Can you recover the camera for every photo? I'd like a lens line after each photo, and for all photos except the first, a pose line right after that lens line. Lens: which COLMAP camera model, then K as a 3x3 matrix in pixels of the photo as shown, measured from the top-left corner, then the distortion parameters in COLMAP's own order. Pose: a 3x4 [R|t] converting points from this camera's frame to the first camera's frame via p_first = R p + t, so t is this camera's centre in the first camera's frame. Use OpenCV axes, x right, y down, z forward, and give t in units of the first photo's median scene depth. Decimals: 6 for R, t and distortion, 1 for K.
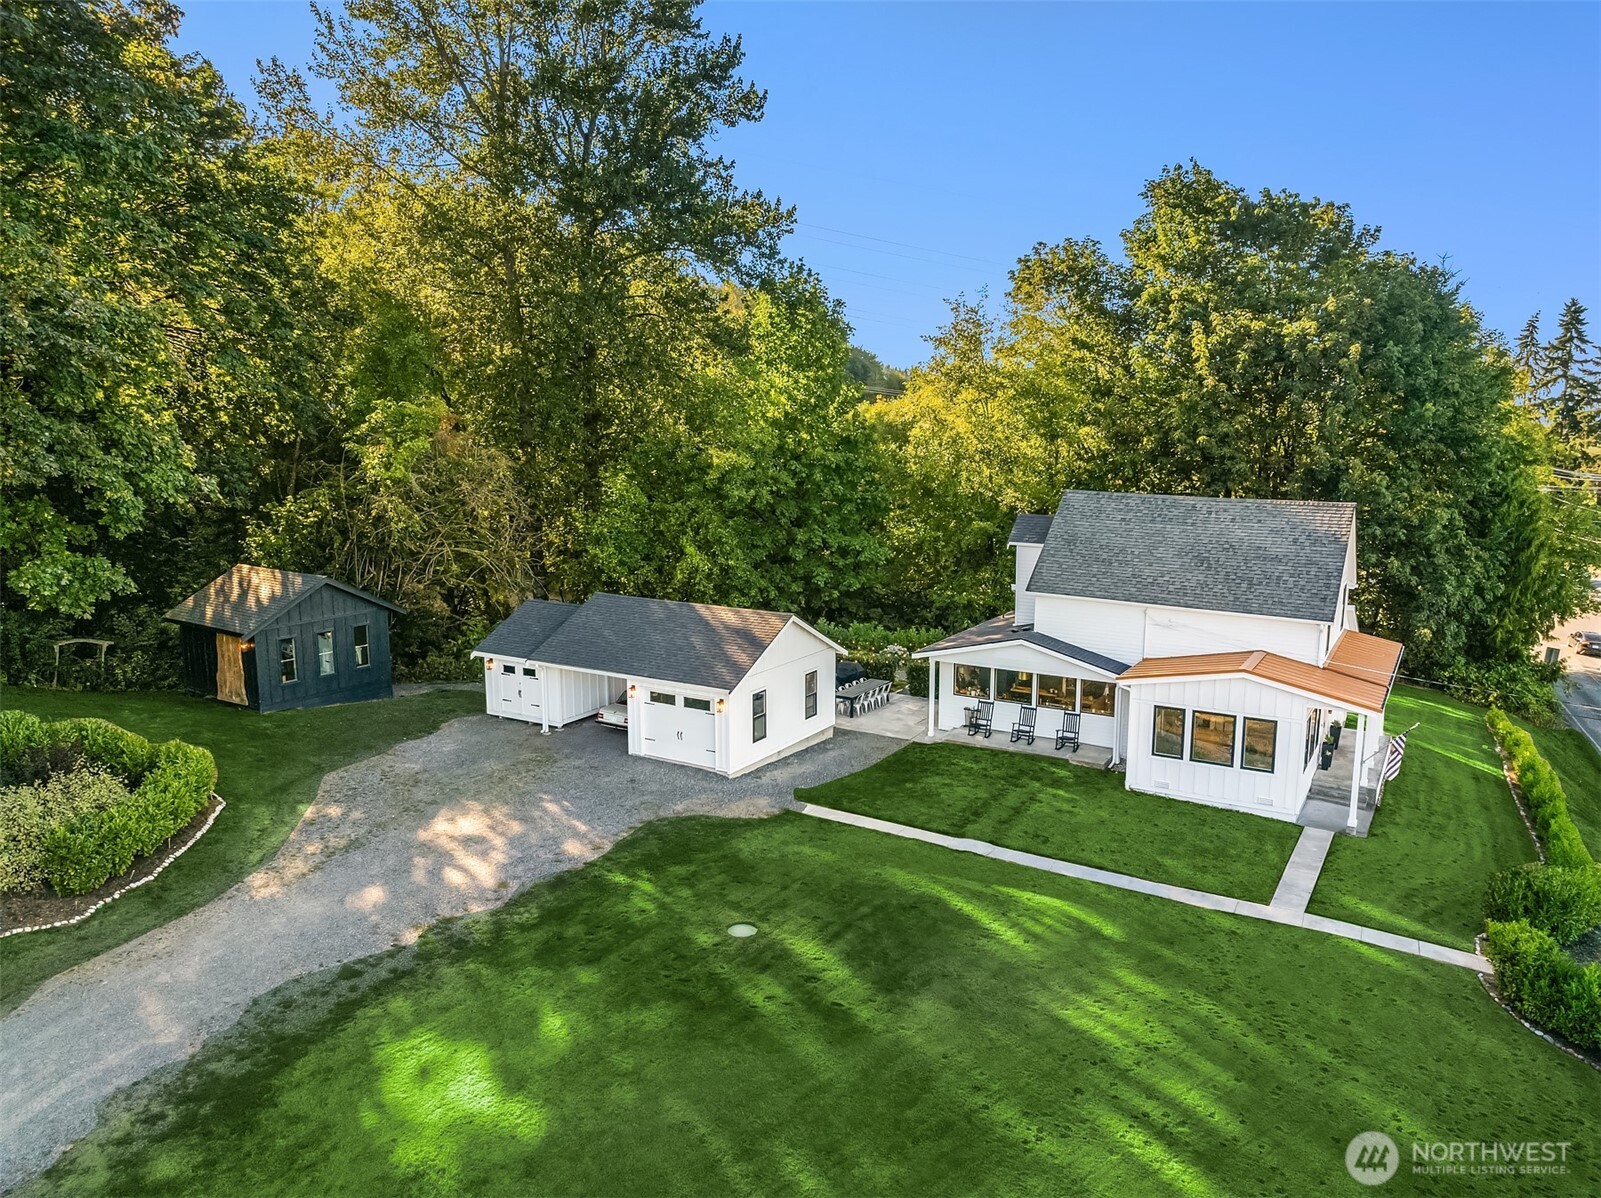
lens RADIAL K [[1117.2, 0, 798.3], [0, 1117.2, 601.5], [0, 0, 1]] dist [-0.054219, 0.008501]
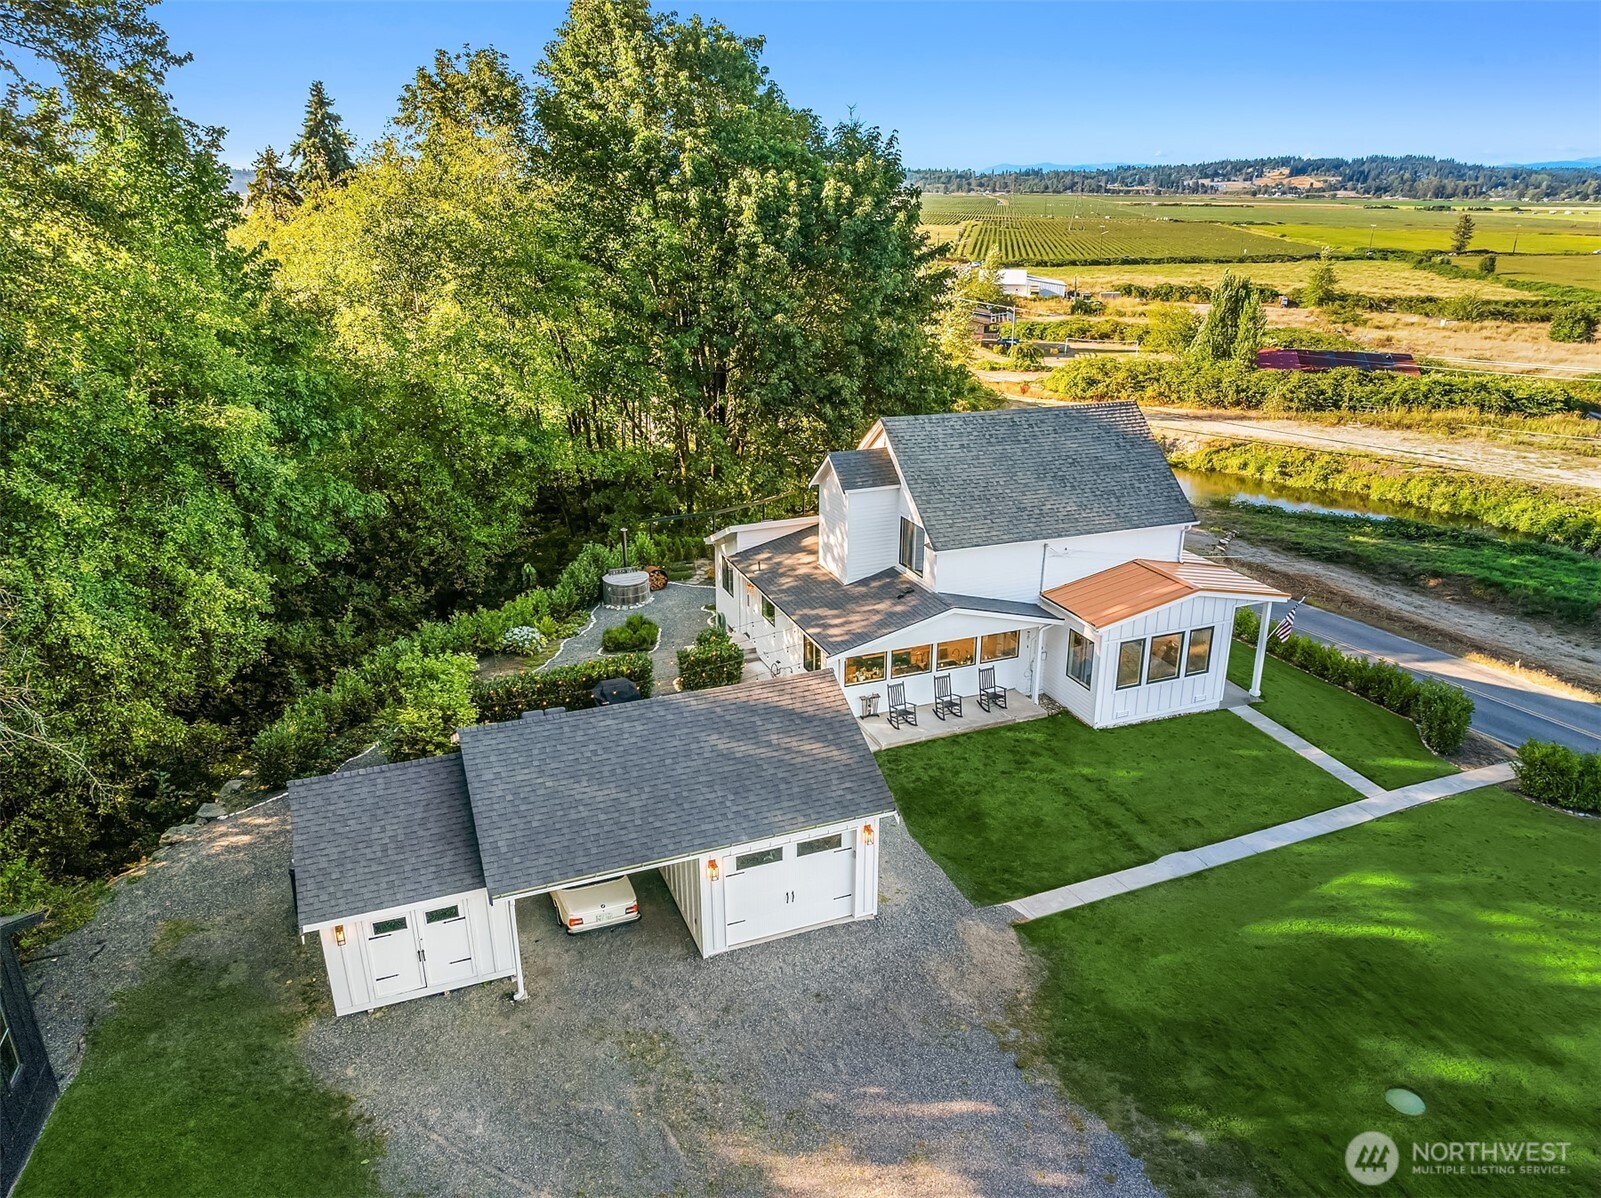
lens RADIAL K [[1122.7, 0, 800.5], [0, 1122.7, 599.0], [0, 0, 1]] dist [-0.053997, 0.005783]
pose [[0.594680, -0.281685, 0.753000, -0.579966], [0.133168, 0.958186, 0.253272, -0.230873], [-0.792857, -0.050340, 0.607325, 0.611314]]
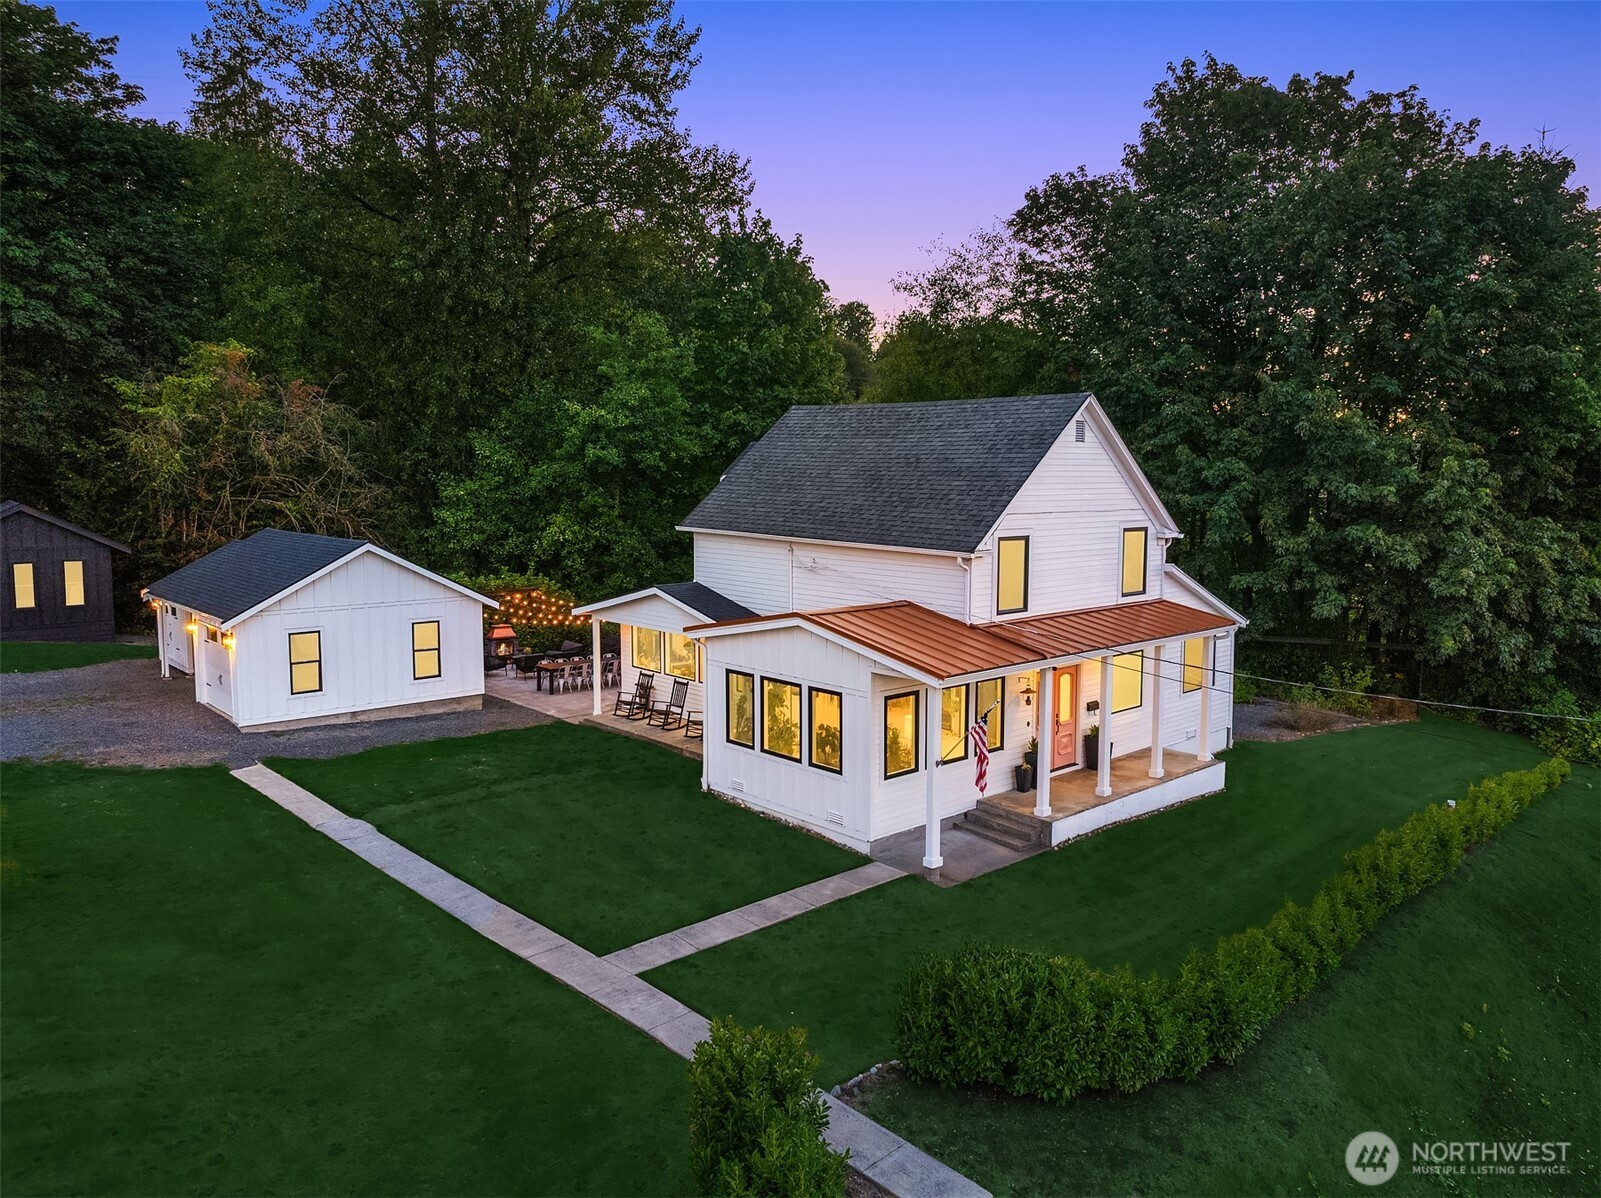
lens RADIAL K [[1121.4, 0, 771.0], [0, 1121.4, 561.6], [0, 0, 1]] dist [-0.049628, 0.000100]
pose [[0.959133, 0.027153, -0.281648, 0.534086], [-0.049164, 0.996237, -0.071380, 0.073625], [0.278650, 0.082310, 0.956859, 0.325398]]
